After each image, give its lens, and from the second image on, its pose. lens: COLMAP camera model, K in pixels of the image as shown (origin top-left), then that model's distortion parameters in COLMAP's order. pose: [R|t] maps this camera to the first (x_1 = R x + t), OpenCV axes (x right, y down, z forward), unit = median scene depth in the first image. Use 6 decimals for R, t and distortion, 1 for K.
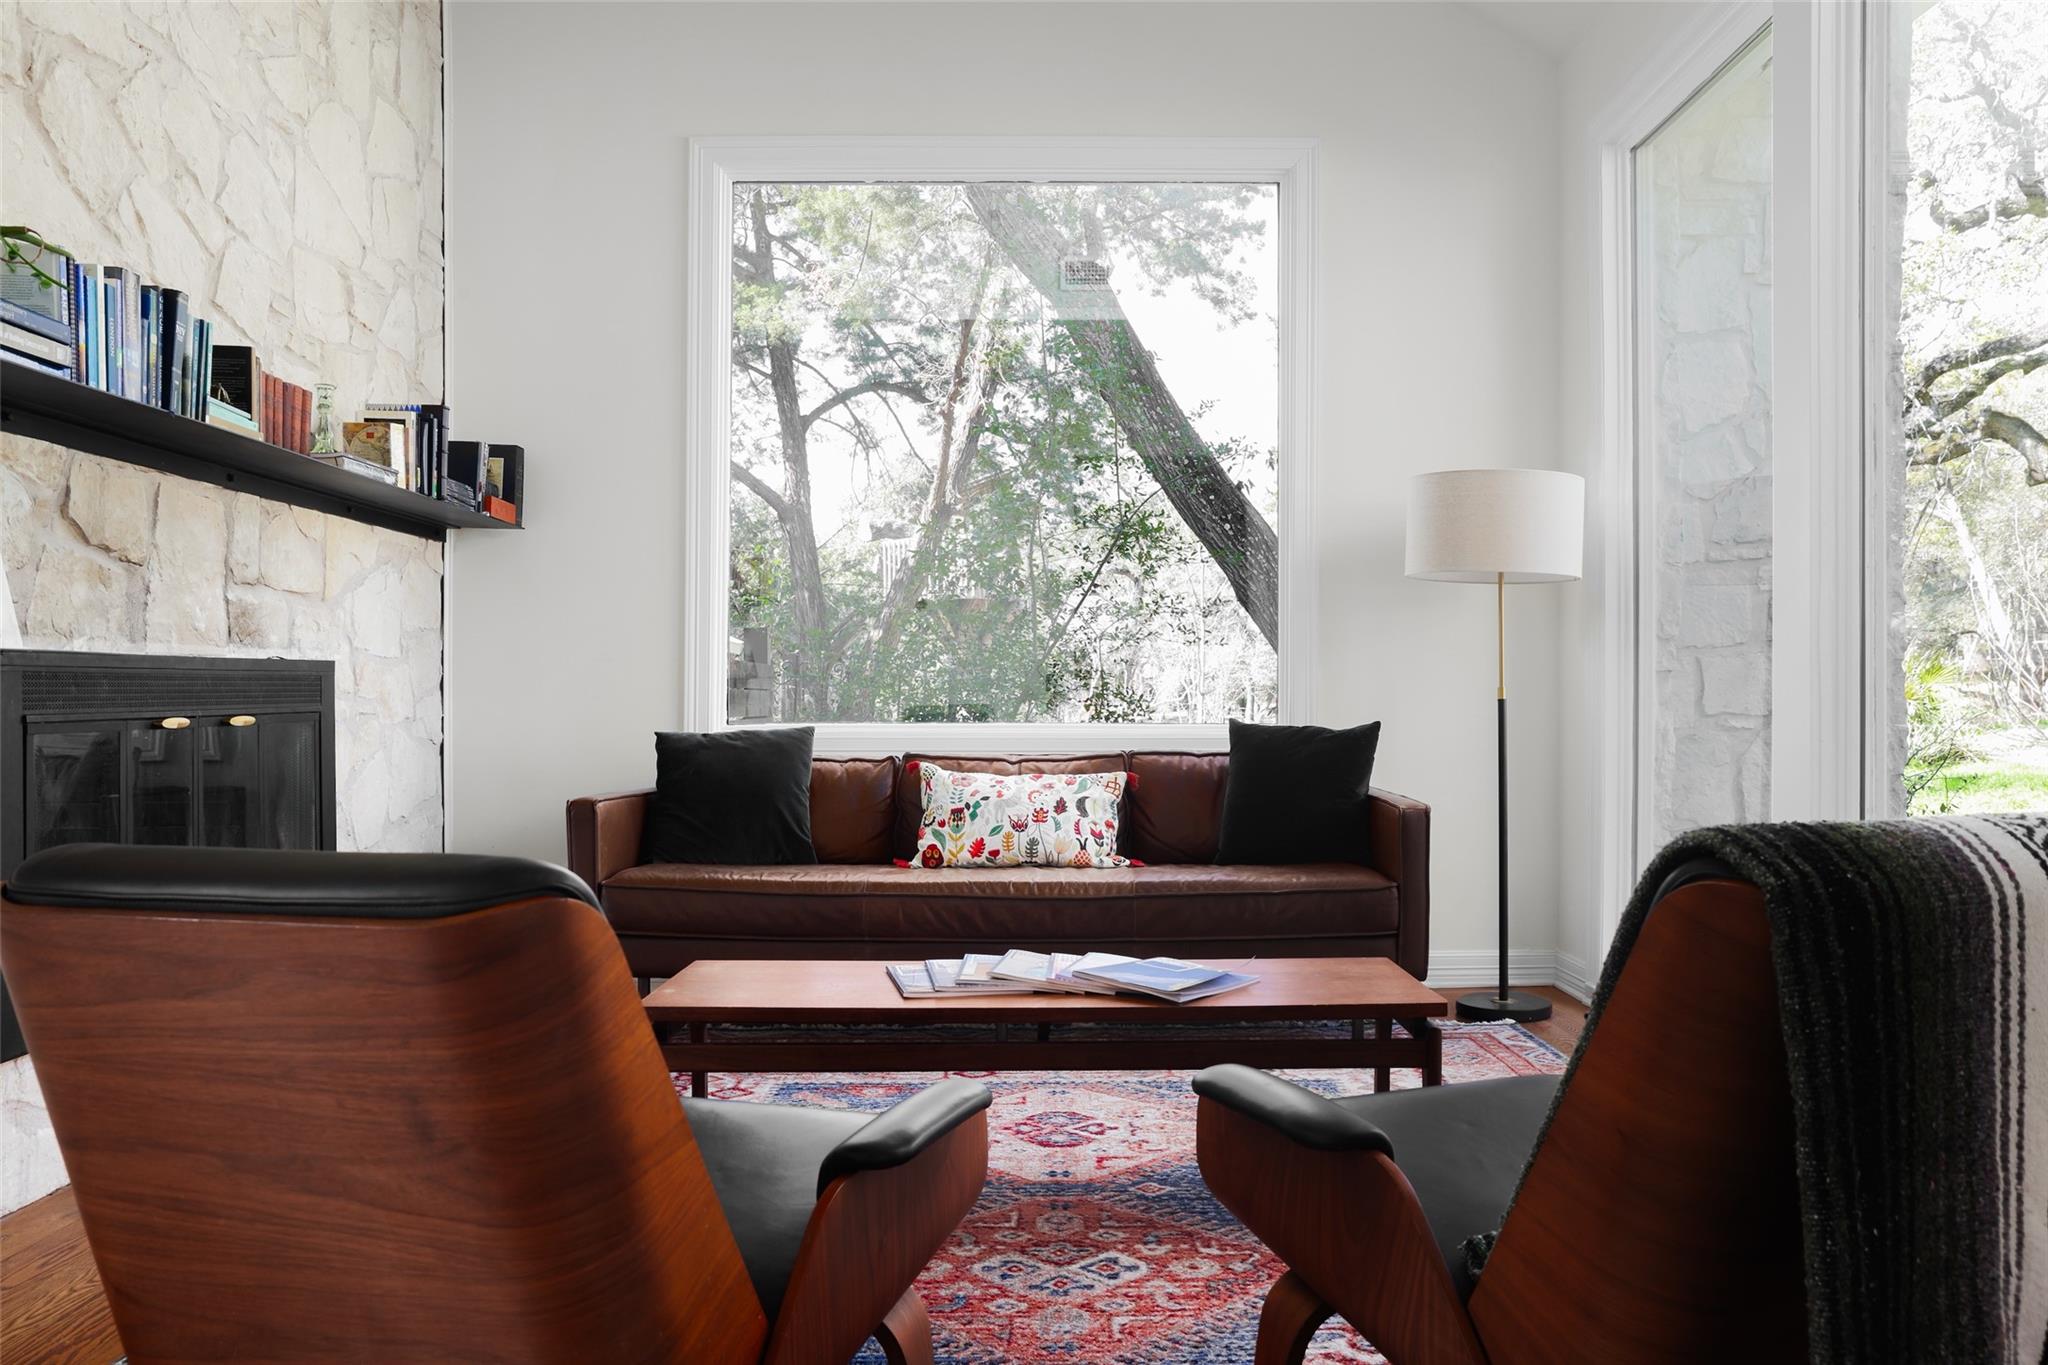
lens RADIAL K [[1510.6, 0, 1094.2], [0, 1510.6, 707.8], [0, 0, 1]] dist [-0.052077, 0.052920]
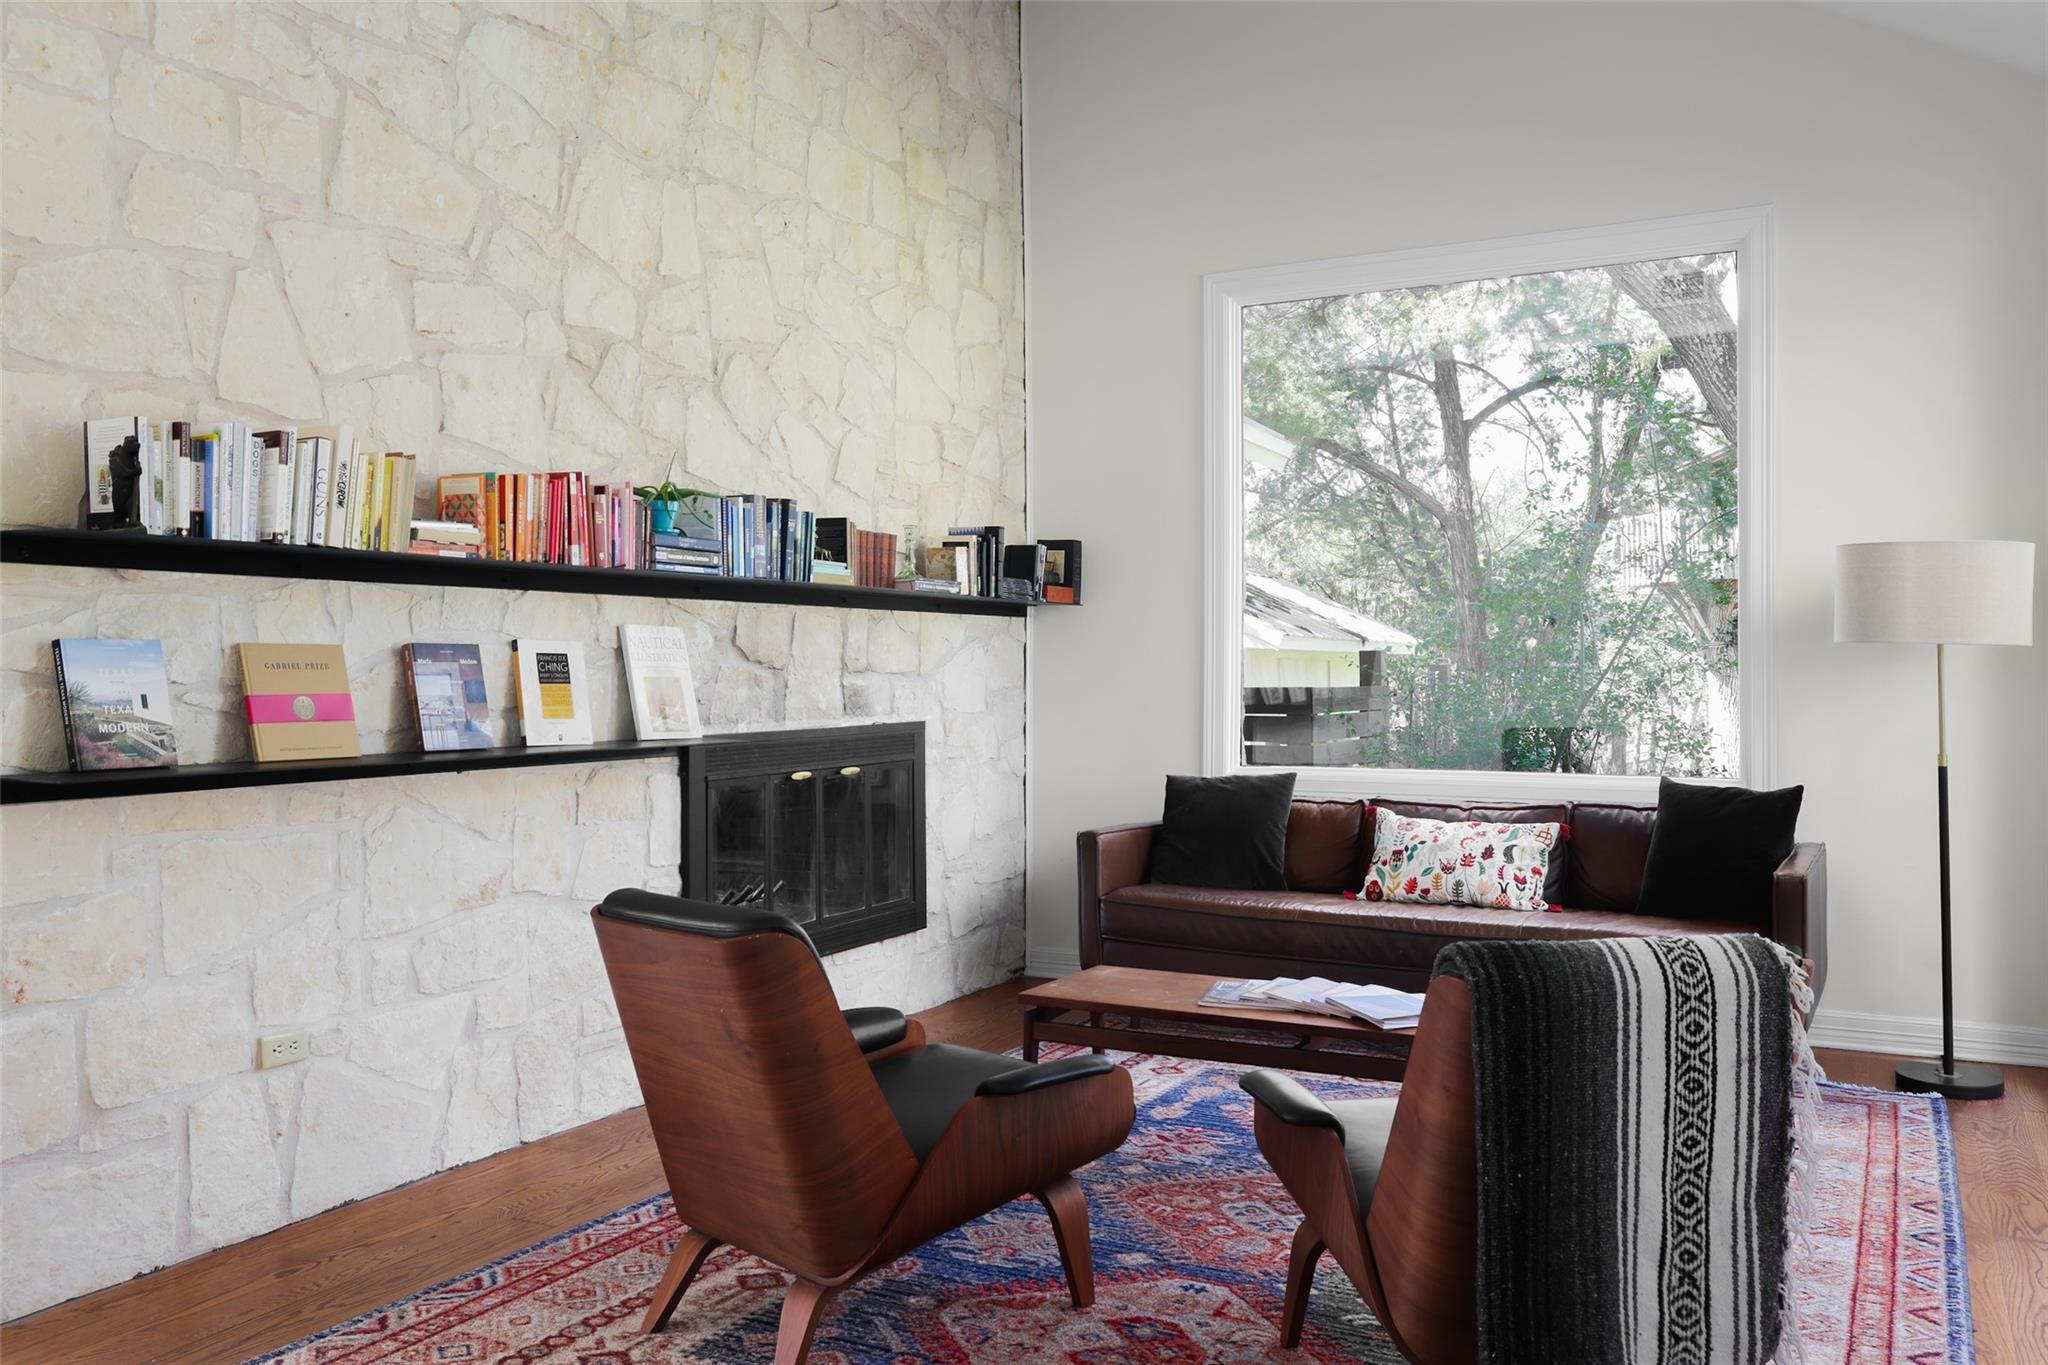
lens RADIAL K [[1635.3, 0, 1028.5], [0, 1635.3, 664.1], [0, 0, 1]] dist [-0.079117, 0.090692]
pose [[0.866084, -0.005200, -0.499872, 0.313067], [-0.001987, 0.999902, -0.013844, -0.062810], [0.499895, 0.012983, 0.865988, -0.235188]]
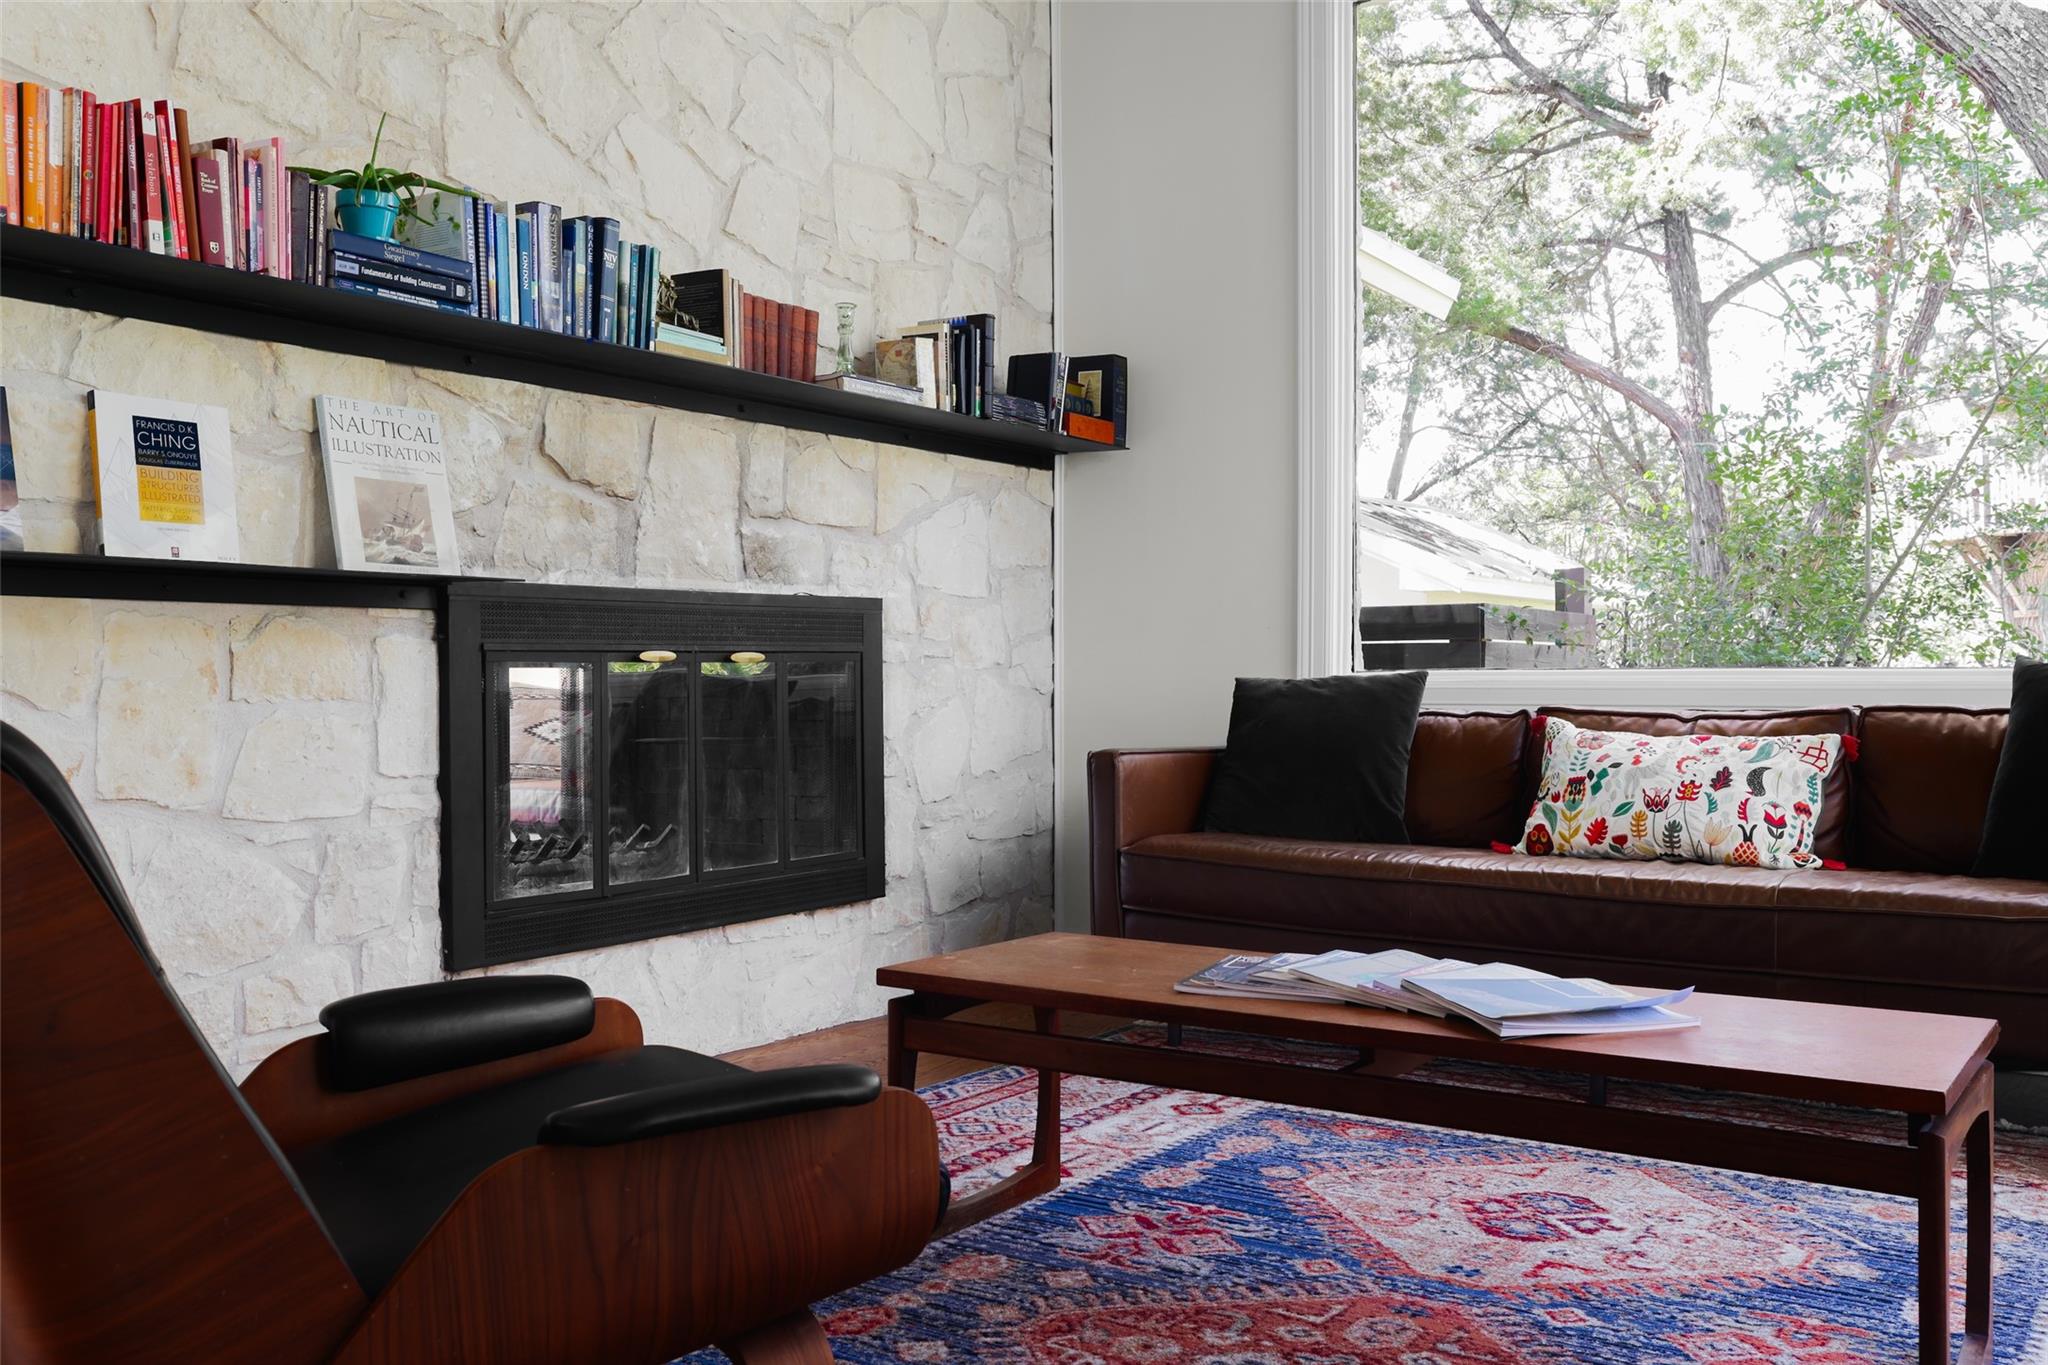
lens RADIAL K [[1786.4, 0, 1017.0], [0, 1786.4, 694.7], [0, 0, 1]] dist [-0.030368, 0.045390]
pose [[0.806617, 0.002312, -0.591070, 0.224117], [-0.000616, 0.999995, 0.003072, 0.025542], [0.591074, -0.002114, 0.806615, 0.145037]]
